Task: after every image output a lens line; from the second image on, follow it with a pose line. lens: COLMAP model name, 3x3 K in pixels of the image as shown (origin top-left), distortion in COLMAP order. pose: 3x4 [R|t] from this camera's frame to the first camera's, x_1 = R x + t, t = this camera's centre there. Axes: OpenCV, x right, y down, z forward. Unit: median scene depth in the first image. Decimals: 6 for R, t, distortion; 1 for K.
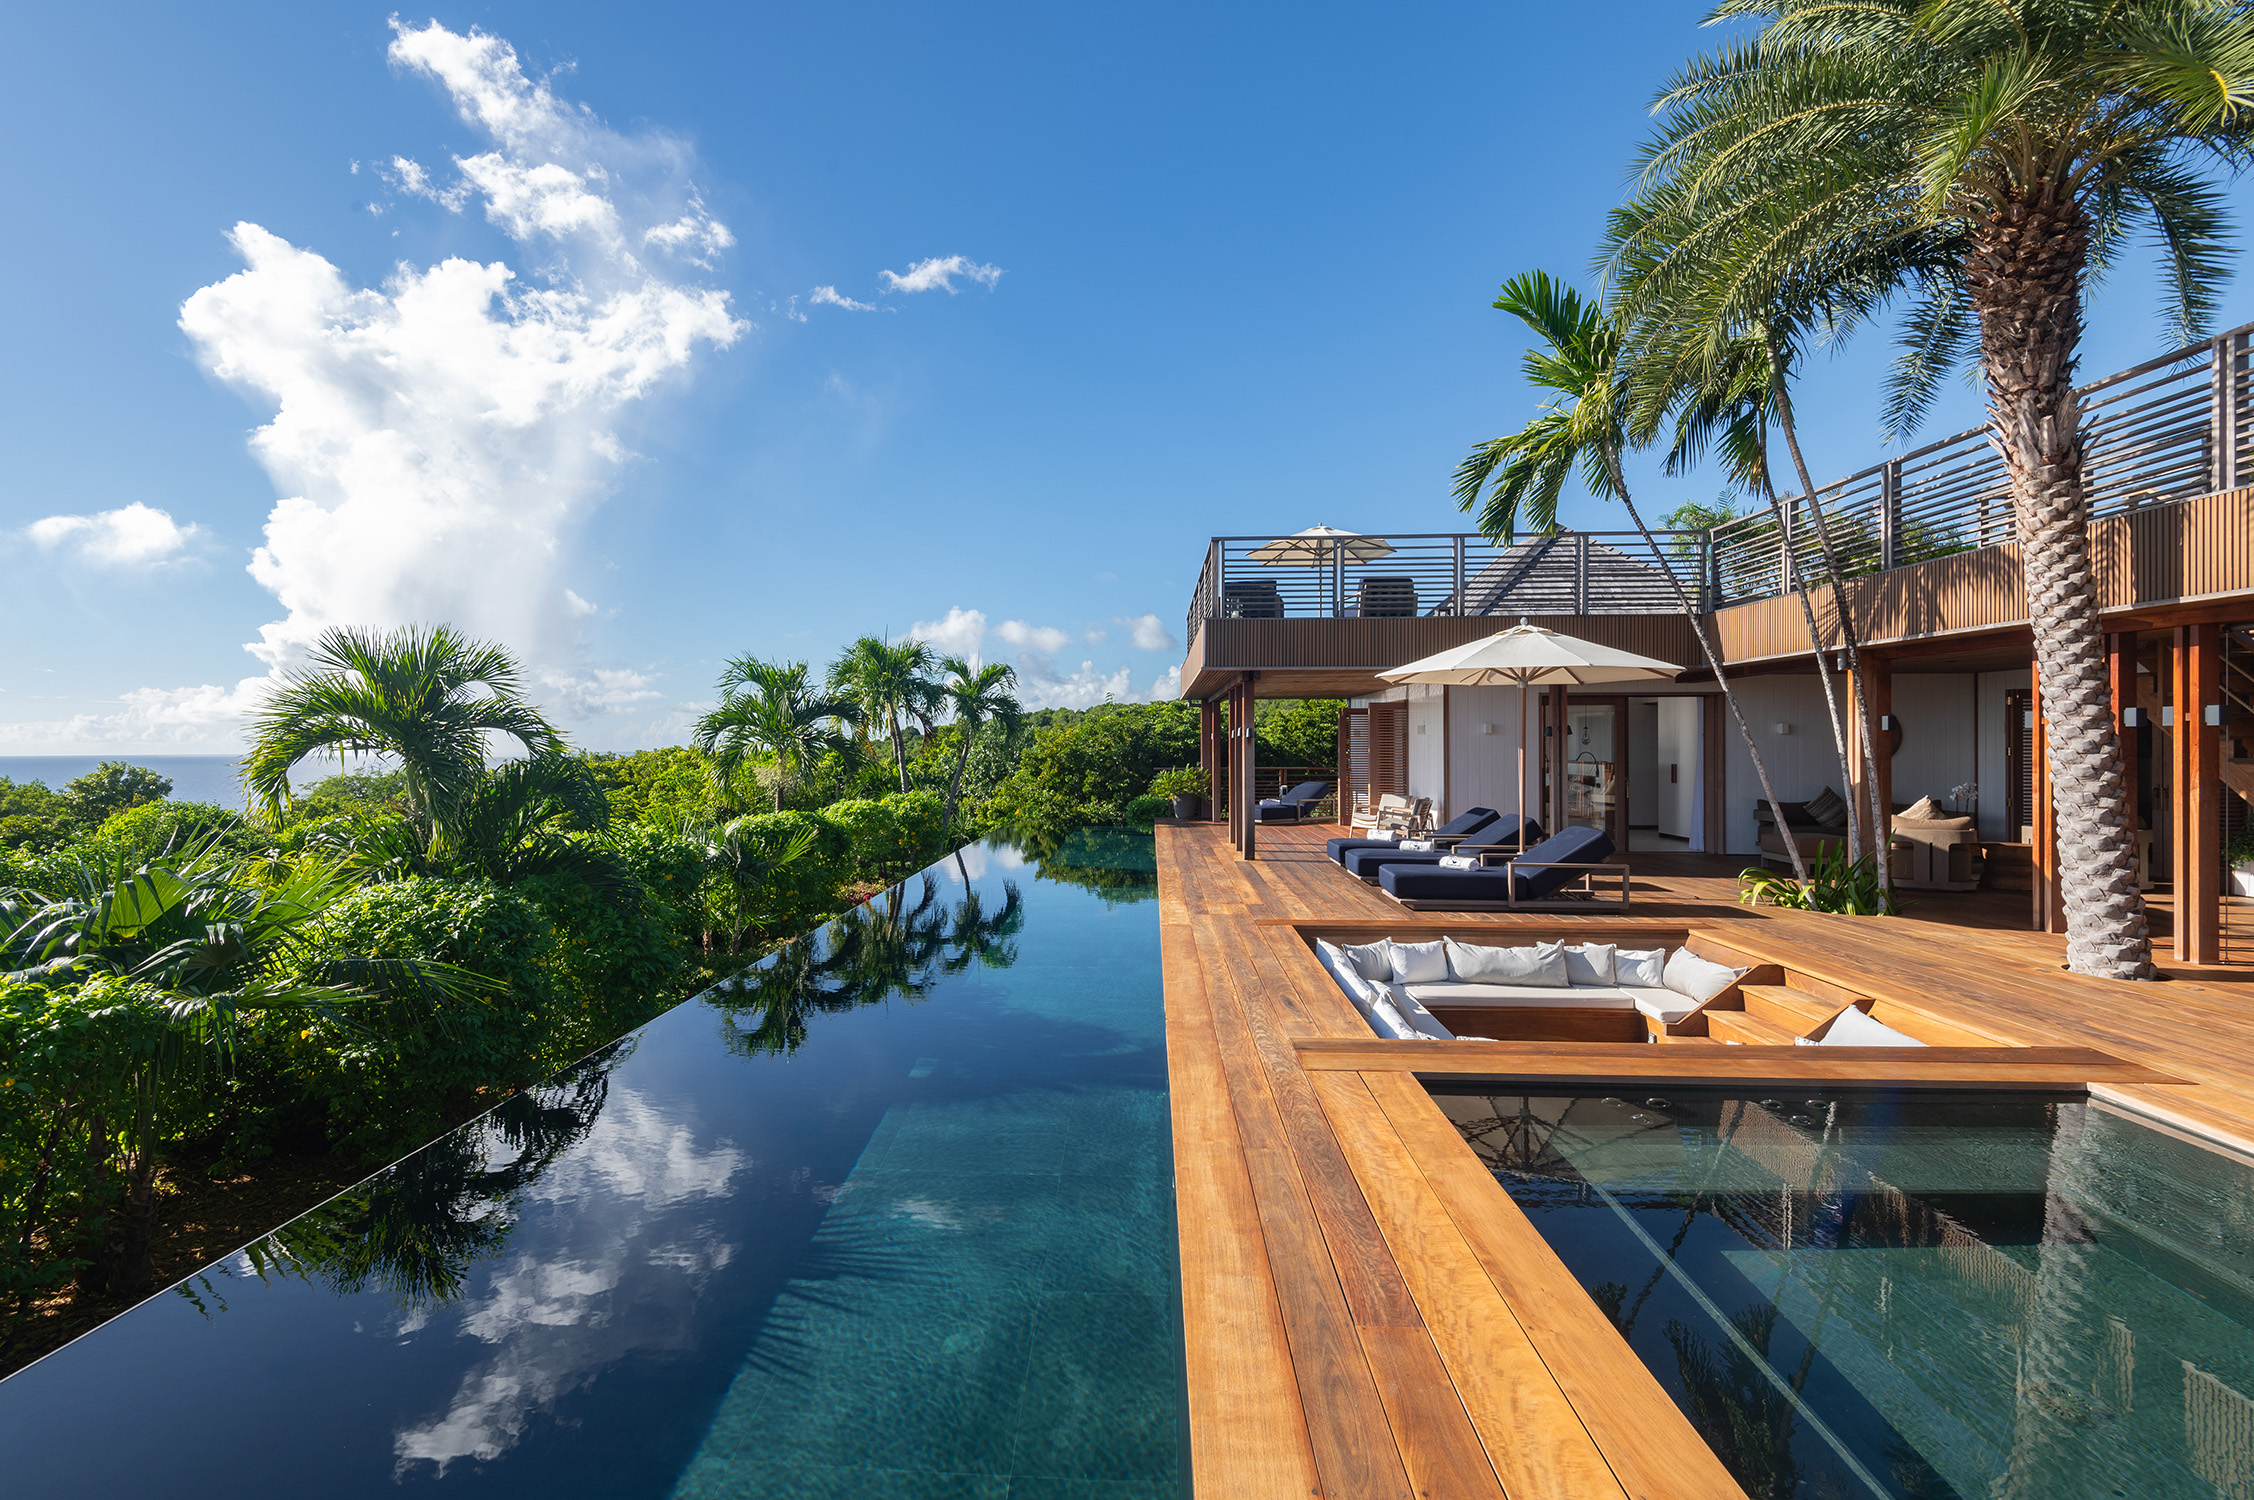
lens RADIAL K [[1038.0, 0, 1123.2], [0, 1038.0, 743.8], [0, 0, 1]] dist [0.030219, -0.014560]
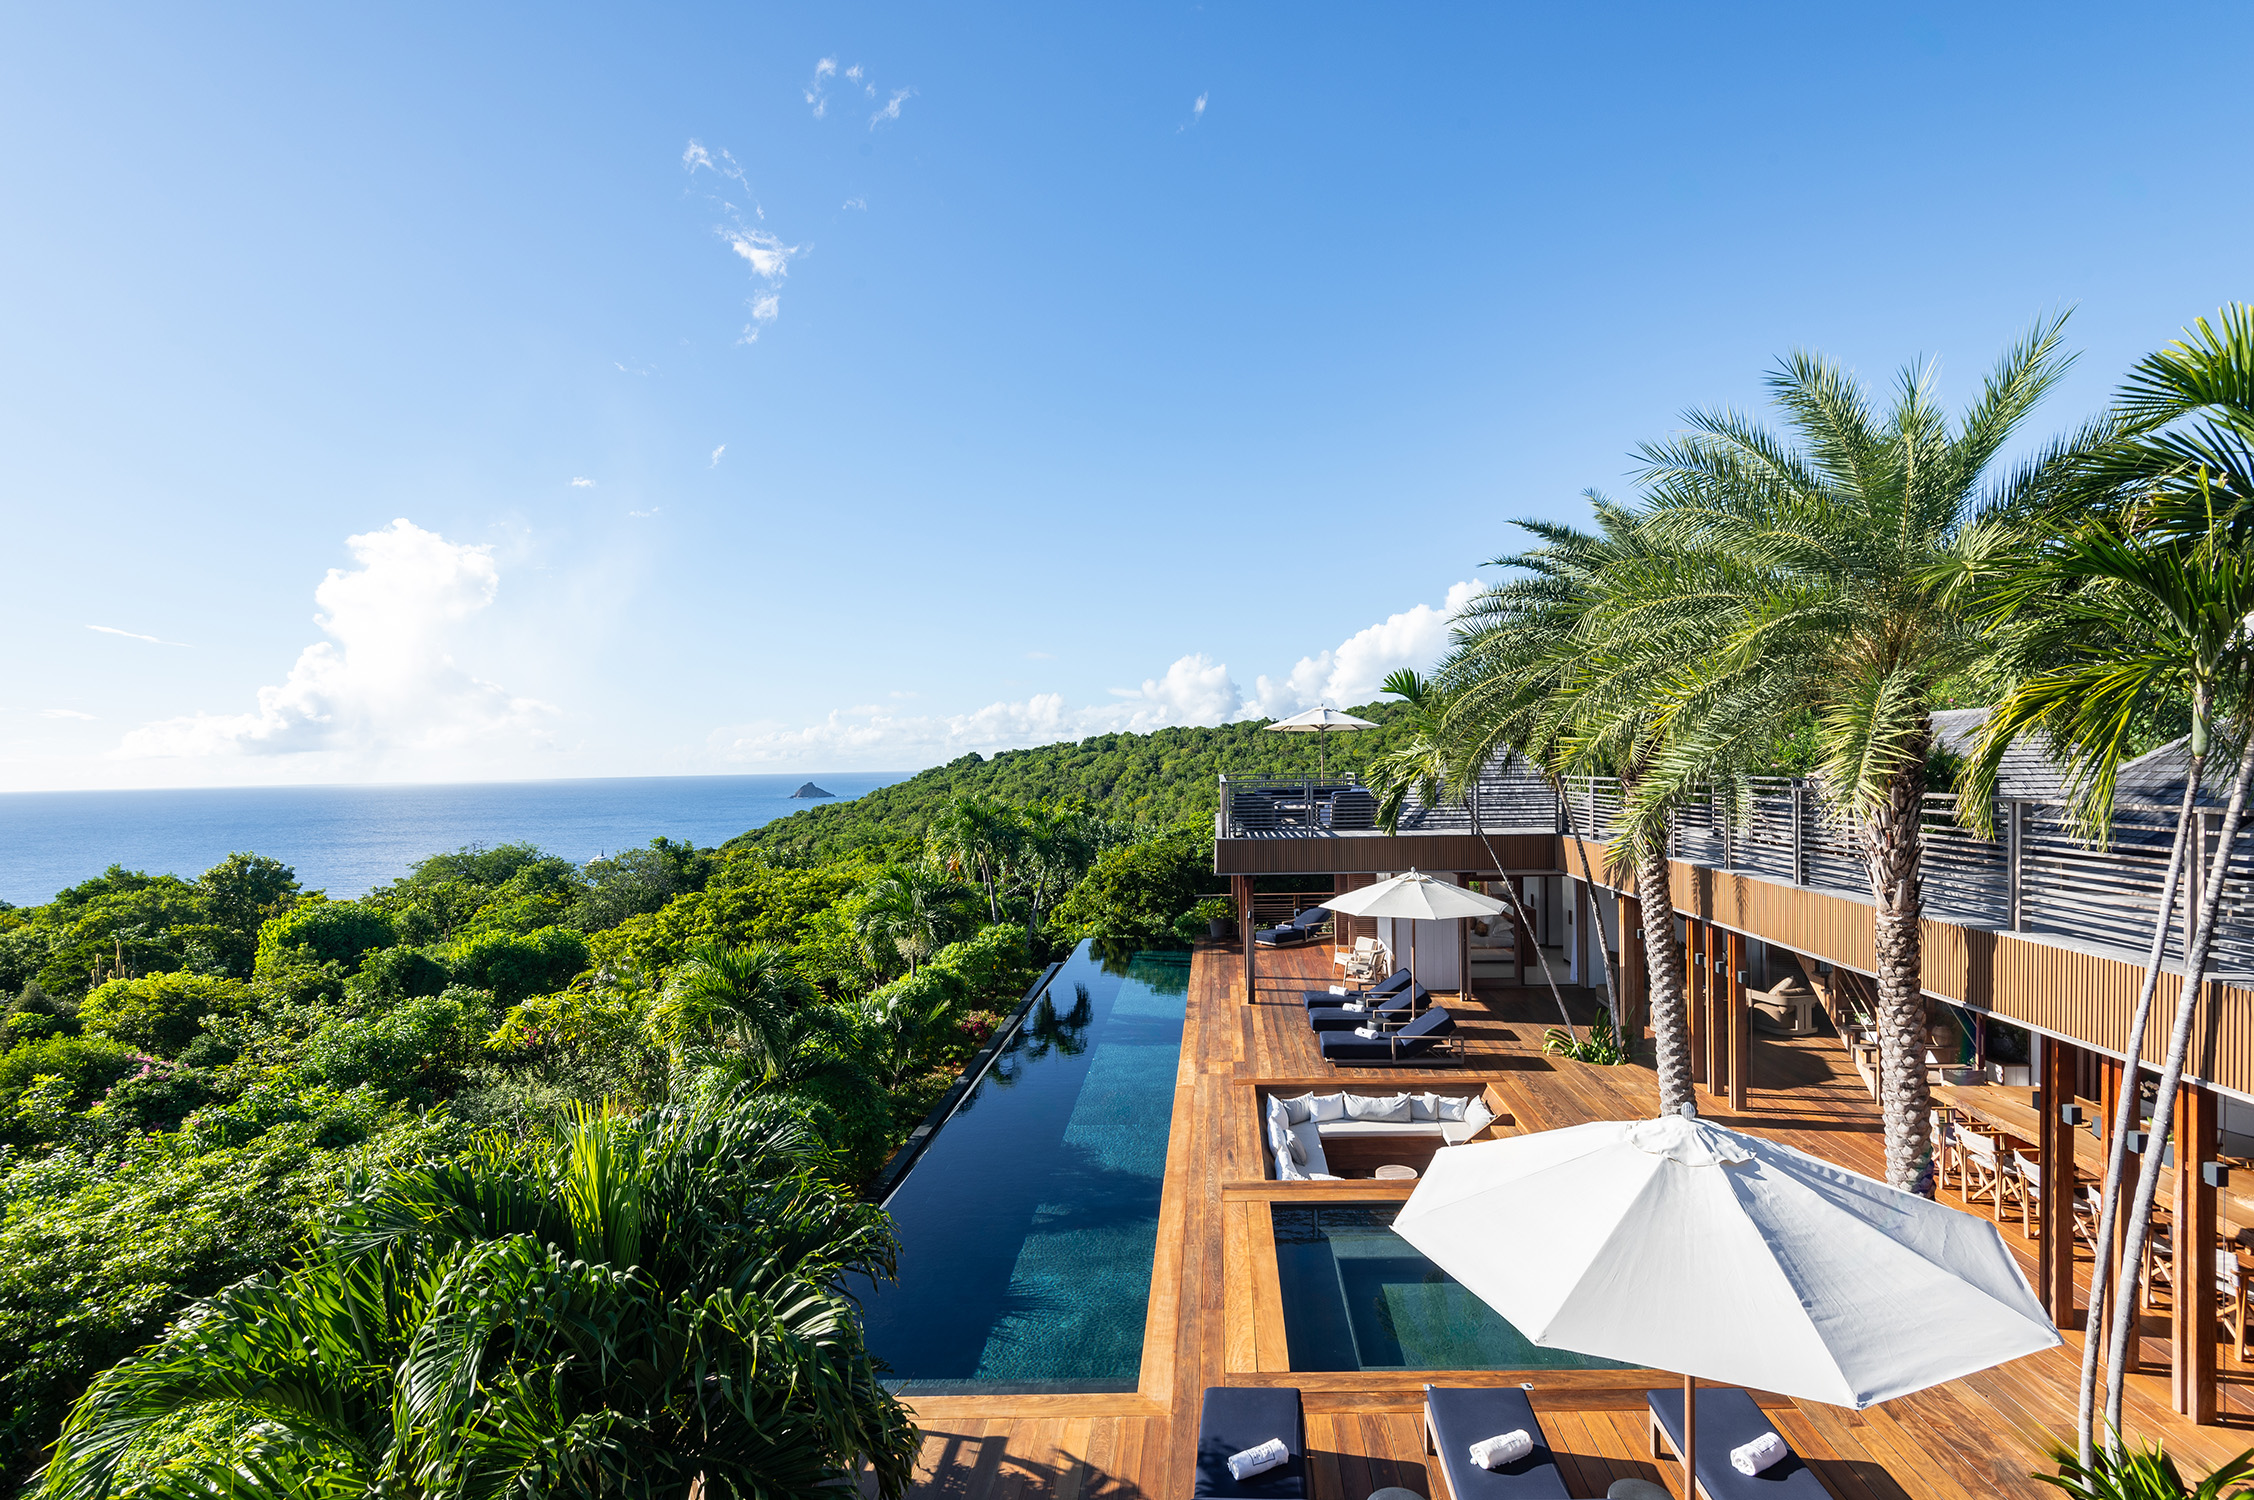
lens RADIAL K [[1038.0, 0, 1225.9], [0, 1038.0, 785.8], [0, 0, 1]] dist [0.030219, -0.014560]
pose [[0.999295, -0.010934, 0.035920, 0.053325], [0.010377, 0.999823, 0.015670, -0.287149], [-0.036085, -0.015287, 0.999232, -0.569028]]
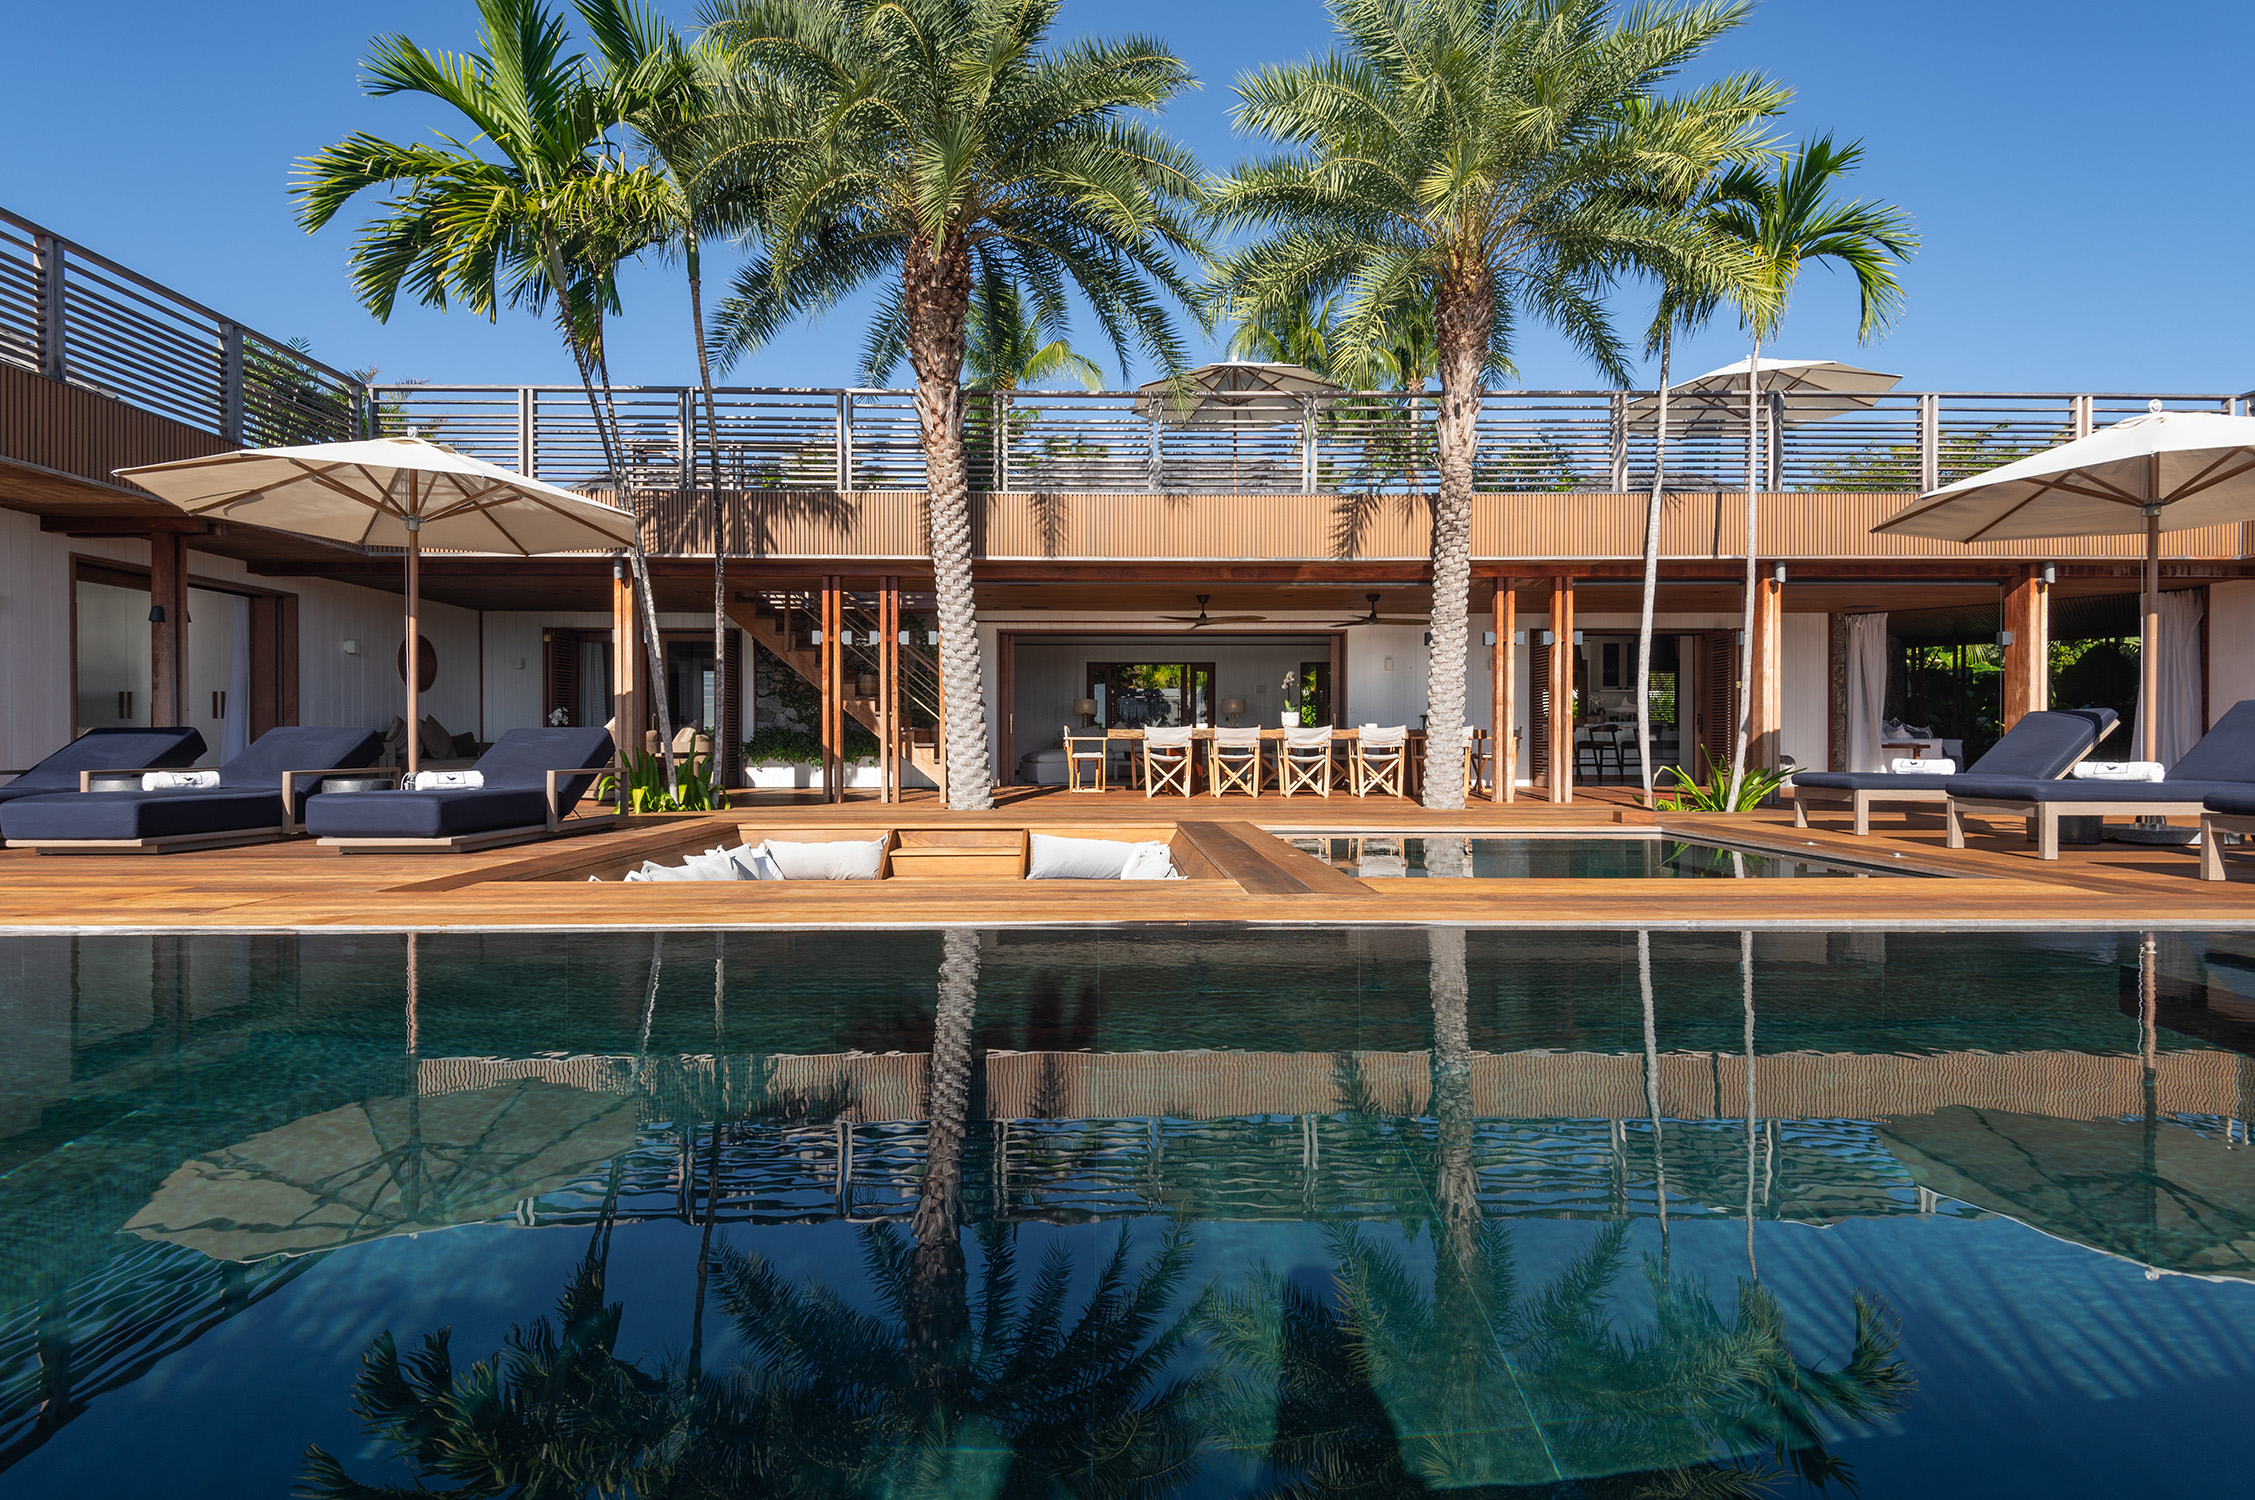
lens RADIAL K [[1038.5, 0, 1122.2], [0, 1038.5, 741.4], [0, 0, 1]] dist [0.030219, -0.014560]
pose [[-0.023222, 0.008914, 0.999691, -0.332946], [-0.005104, 0.999946, -0.009035, 0.096462], [-0.999717, -0.005312, -0.023176, 0.583907]]
